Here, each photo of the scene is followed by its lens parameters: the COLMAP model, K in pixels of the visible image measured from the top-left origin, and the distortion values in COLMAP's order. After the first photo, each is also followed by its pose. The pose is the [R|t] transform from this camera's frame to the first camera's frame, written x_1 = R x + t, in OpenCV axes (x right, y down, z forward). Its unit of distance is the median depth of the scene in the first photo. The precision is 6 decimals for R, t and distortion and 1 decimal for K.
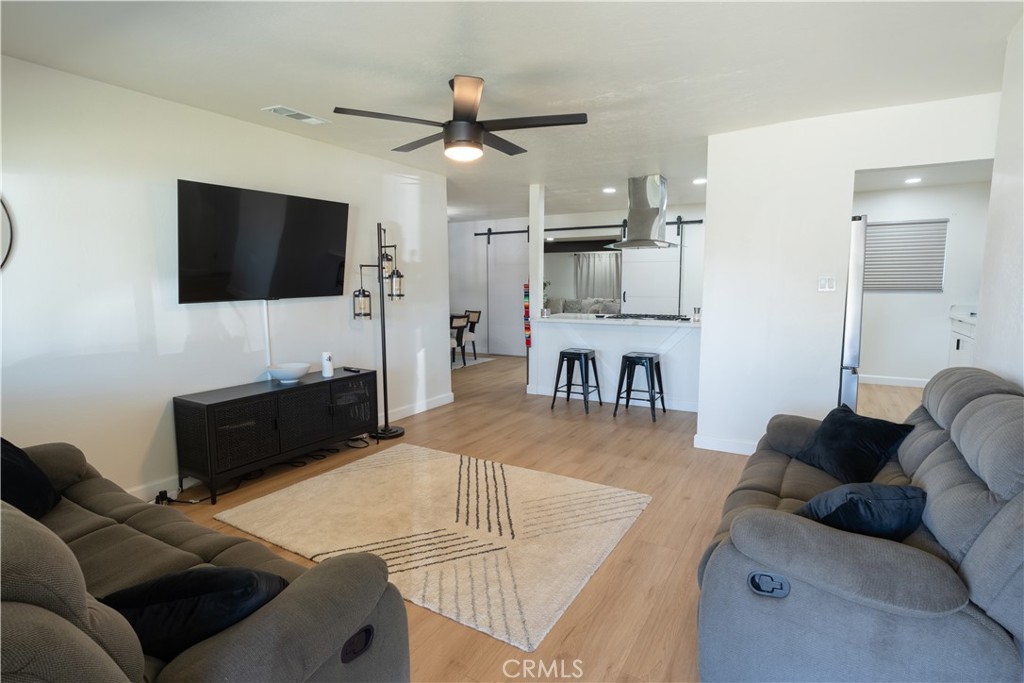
lens RADIAL K [[509.4, 0, 512.0], [0, 509.4, 341.5], [0, 0, 1]] dist [0.000073, 0.000000]
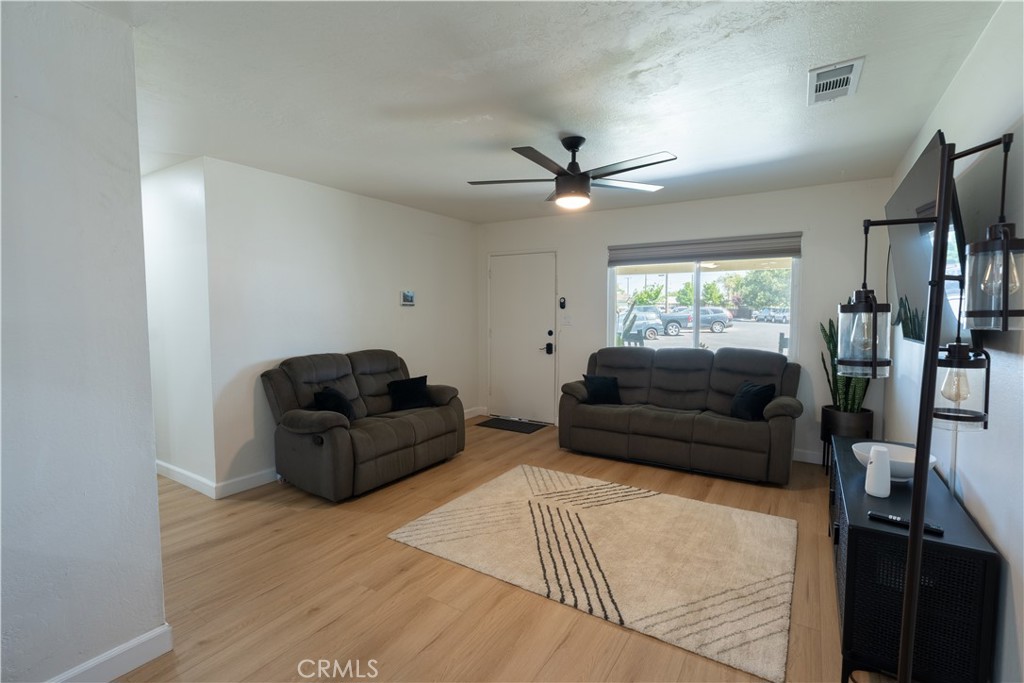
lens RADIAL K [[462.7, 0, 513.9], [0, 462.7, 337.3], [0, 0, 1]] dist [-0.004104, -0.000344]
pose [[-0.999731, 0.005978, 0.022402, 0.009600], [0.009907, 0.983685, 0.179629, -0.200383], [-0.020963, 0.179802, -0.983479, 1.608260]]
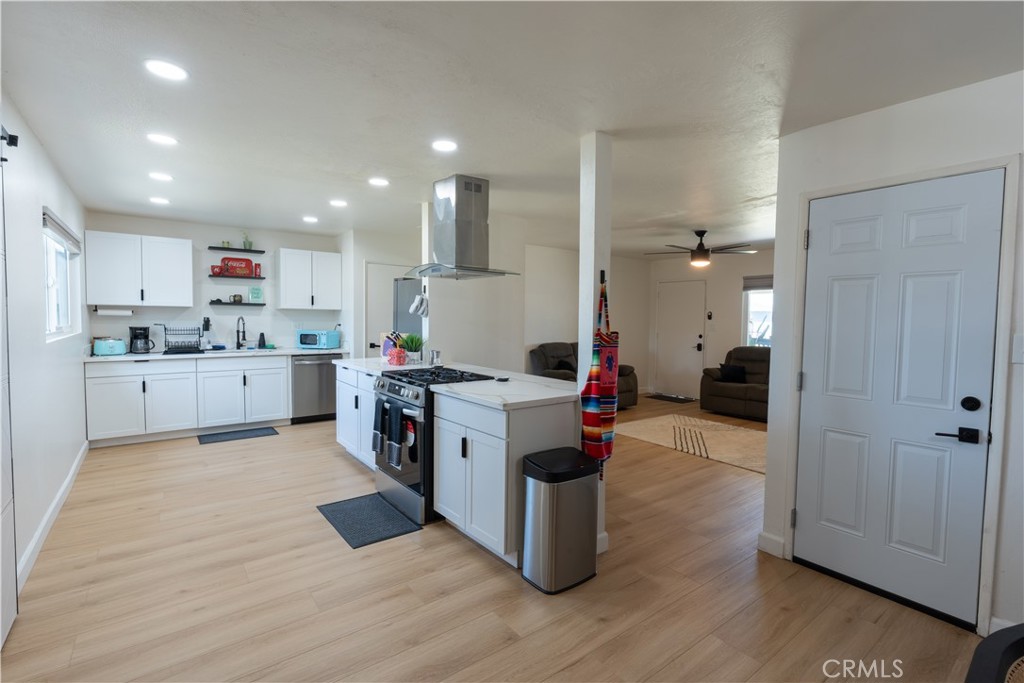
lens RADIAL K [[462.7, 0, 513.9], [0, 462.7, 337.3], [0, 0, 1]] dist [-0.004104, -0.000344]
pose [[-0.924940, -0.021655, 0.379495, -0.090447], [0.038333, 0.987972, 0.149805, -0.297170], [-0.378174, 0.153108, -0.912985, 2.443609]]
